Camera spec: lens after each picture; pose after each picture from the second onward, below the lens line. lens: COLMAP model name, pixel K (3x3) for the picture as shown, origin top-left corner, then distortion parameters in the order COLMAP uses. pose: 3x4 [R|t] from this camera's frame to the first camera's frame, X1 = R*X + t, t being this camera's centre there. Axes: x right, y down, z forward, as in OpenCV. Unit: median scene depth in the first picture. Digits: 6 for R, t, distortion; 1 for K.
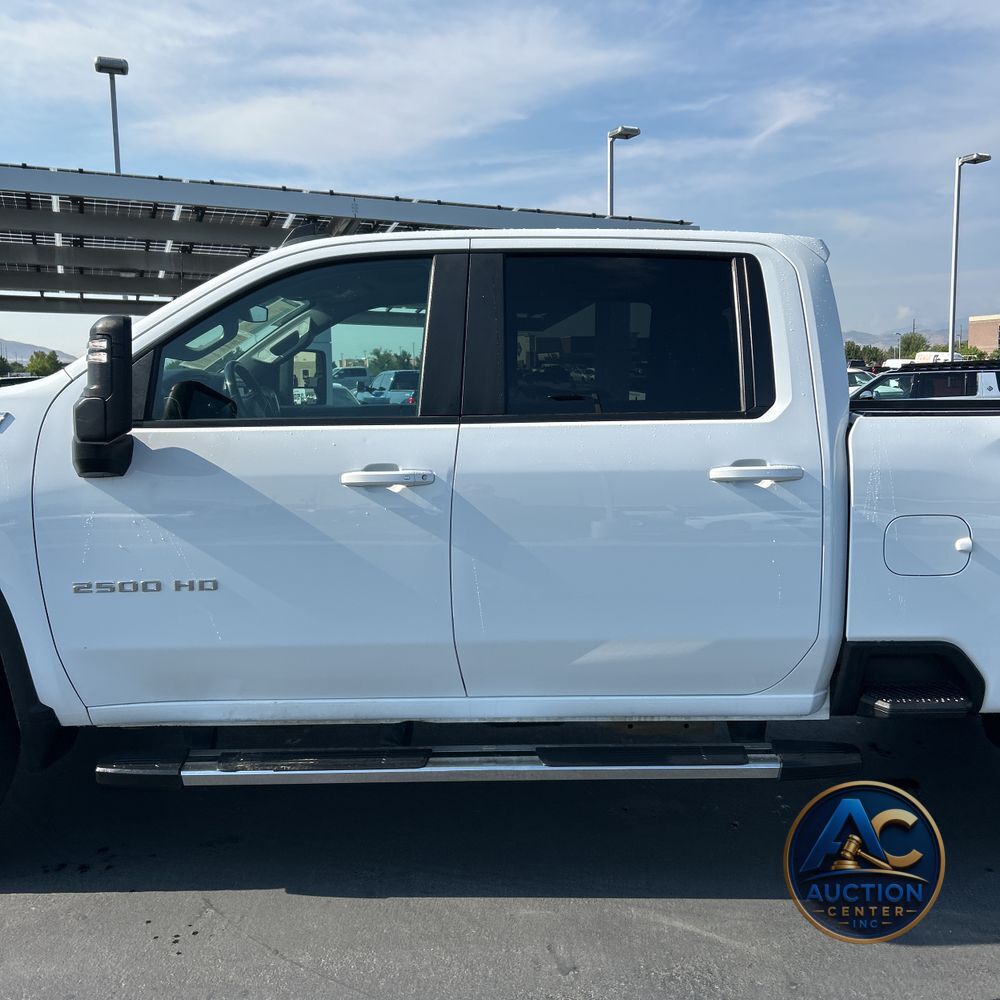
lens RADIAL K [[1057.9, 0, 493.0], [0, 1057.9, 494.4], [0, 0, 1]] dist [0.046787, -0.036834]
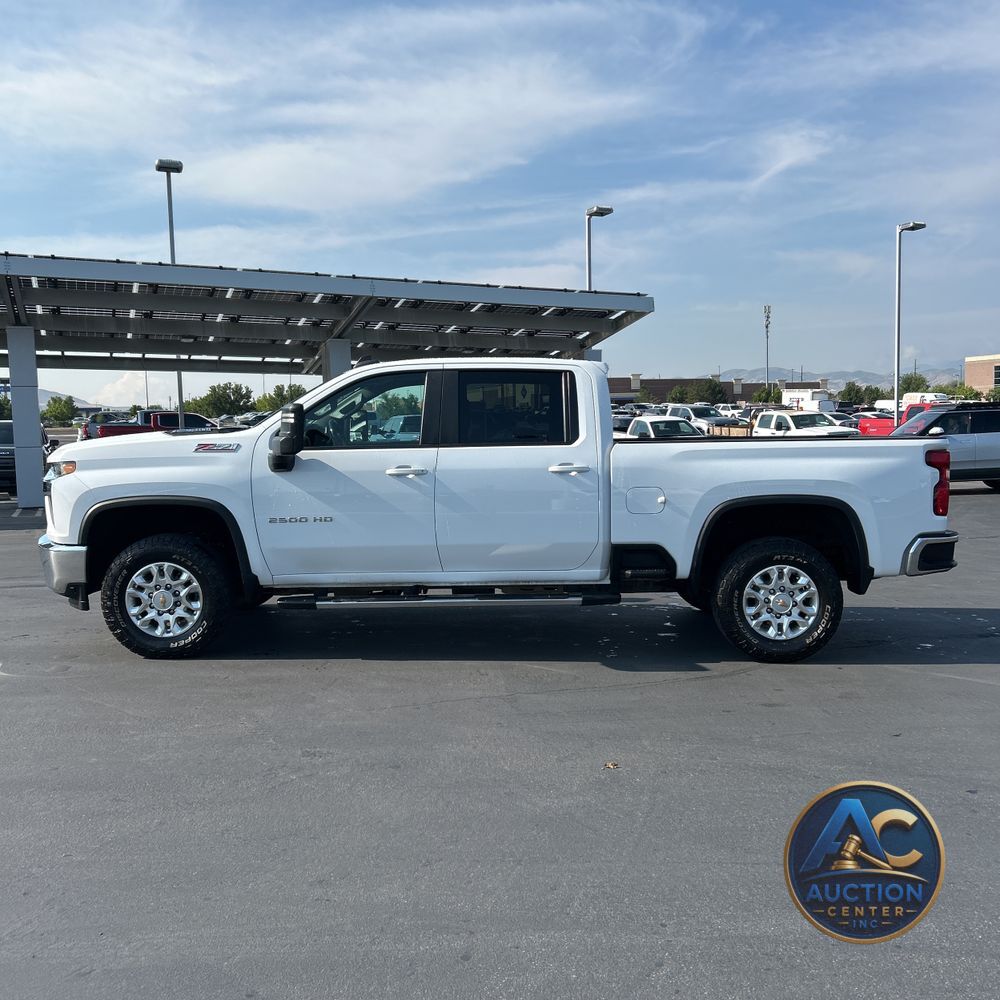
lens RADIAL K [[1057.9, 0, 493.0], [0, 1057.9, 494.4], [0, 0, 1]] dist [0.046787, -0.036834]
pose [[0.999980, -0.004775, -0.004026, 0.090513], [0.004616, 0.999250, -0.038452, 0.116283], [0.004206, 0.038433, 0.999252, -1.210747]]
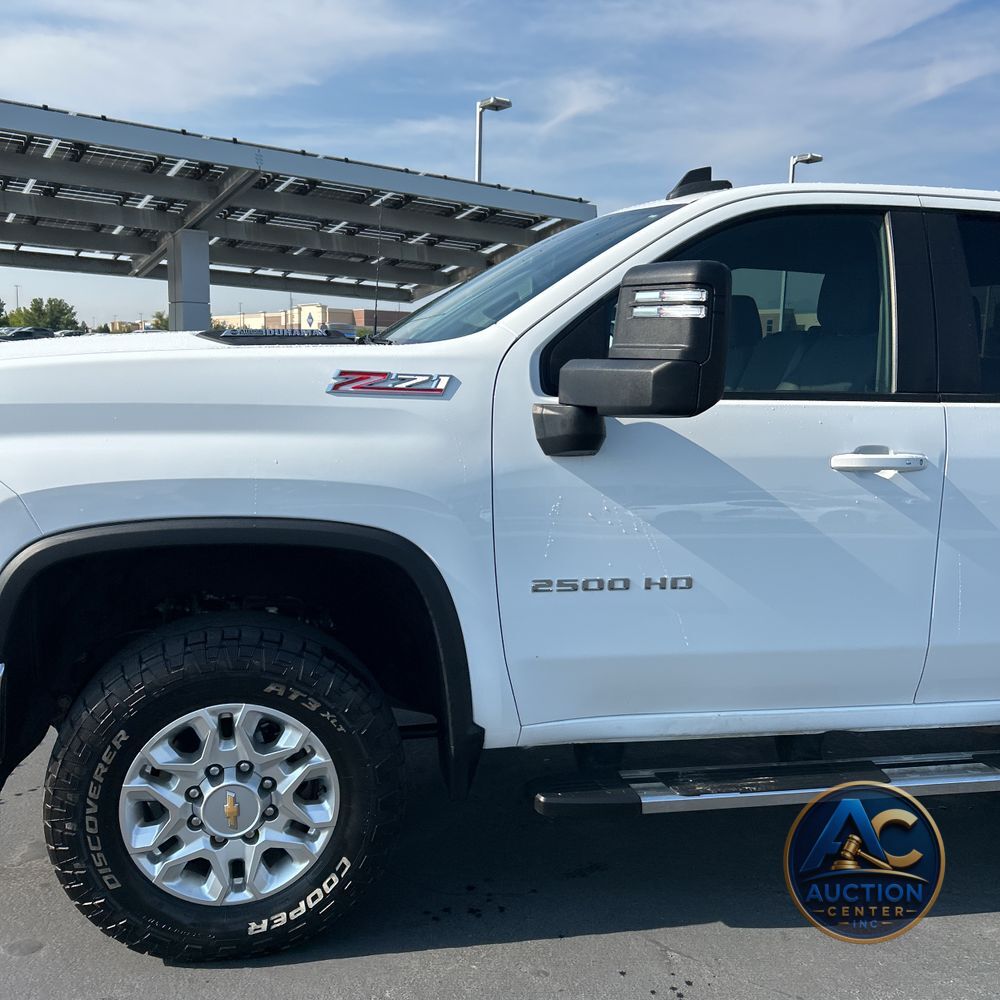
lens RADIAL K [[1048.3, 0, 483.3], [0, 1048.3, 509.6], [0, 0, 1]] dist [0.075166, -0.138533]
pose [[0.979884, 0.009652, 0.199335, -0.570822], [-0.017451, 0.999148, 0.037407, -0.002988], [-0.198804, -0.040133, 0.979217, 0.190459]]
